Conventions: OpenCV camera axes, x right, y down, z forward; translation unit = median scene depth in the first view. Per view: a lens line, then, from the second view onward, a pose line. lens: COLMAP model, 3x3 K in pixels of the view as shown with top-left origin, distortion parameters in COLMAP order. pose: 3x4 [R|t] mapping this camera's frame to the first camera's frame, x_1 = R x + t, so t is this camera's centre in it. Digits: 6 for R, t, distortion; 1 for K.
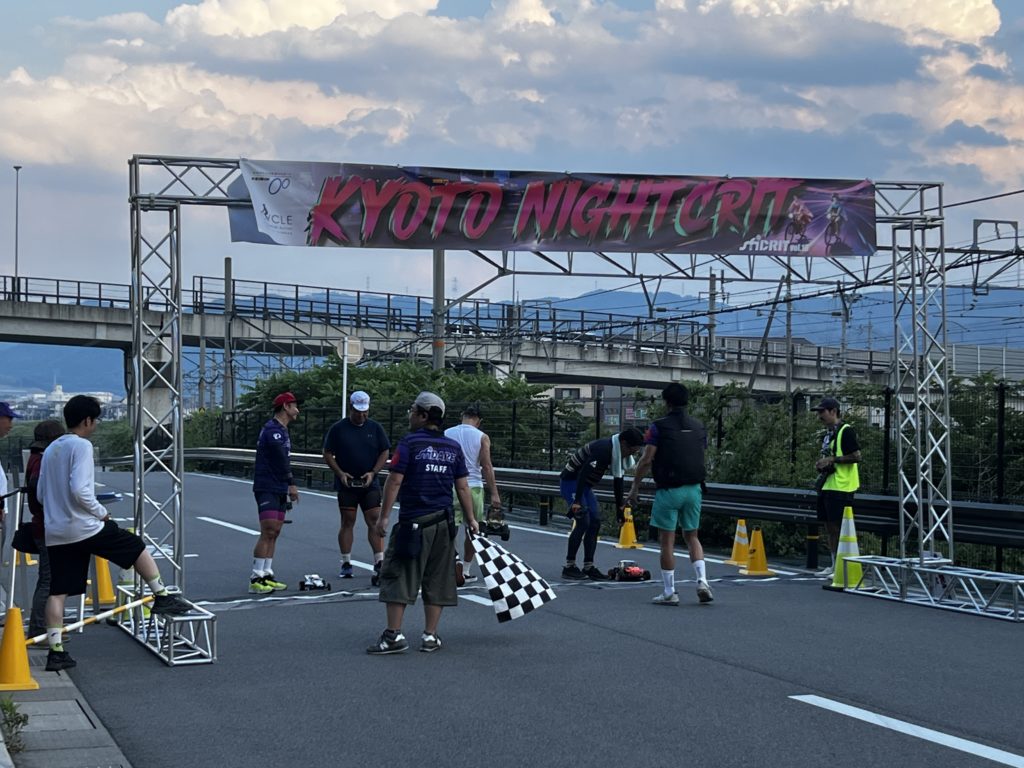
lens RADIAL K [[1821.2, 0, 512.1], [0, 1821.2, 386.9], [0, 0, 1]] dist [0.192550, 0.000000]
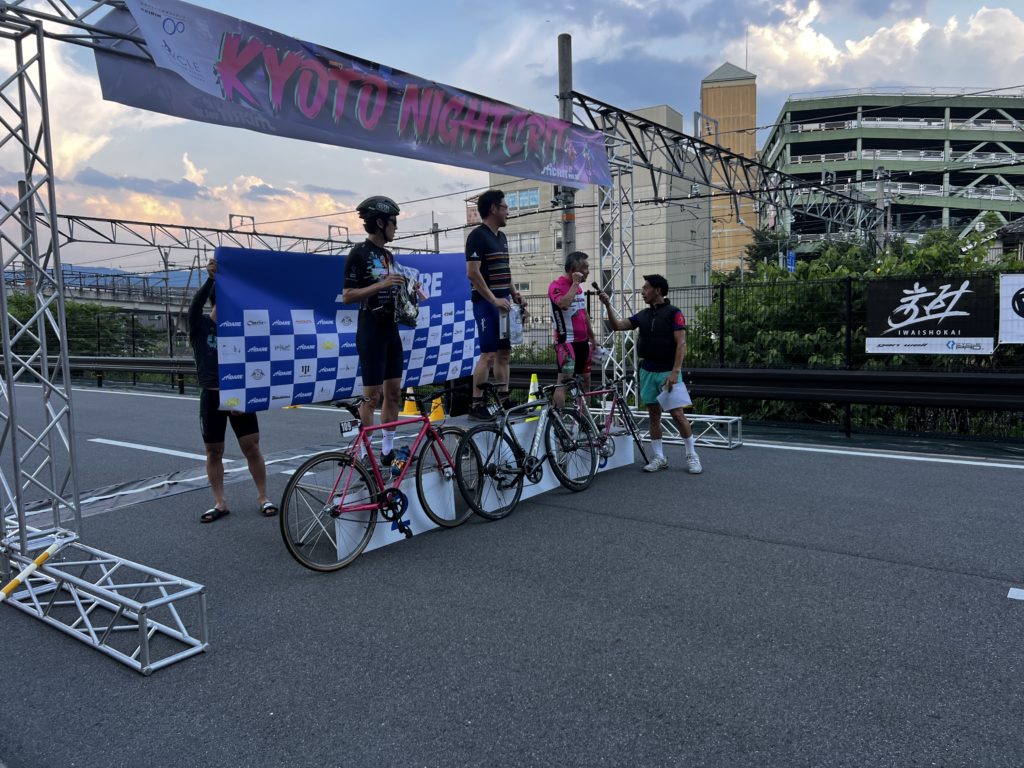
lens RADIAL K [[770.5, 0, 511.8], [0, 770.5, 382.9], [0, 0, 1]] dist [0.011709, -0.001075]
pose [[0.841484, -0.062115, 0.536700, -0.186380], [0.012158, 0.995295, 0.096128, 0.015769], [-0.540146, -0.074365, 0.838279, 0.588541]]
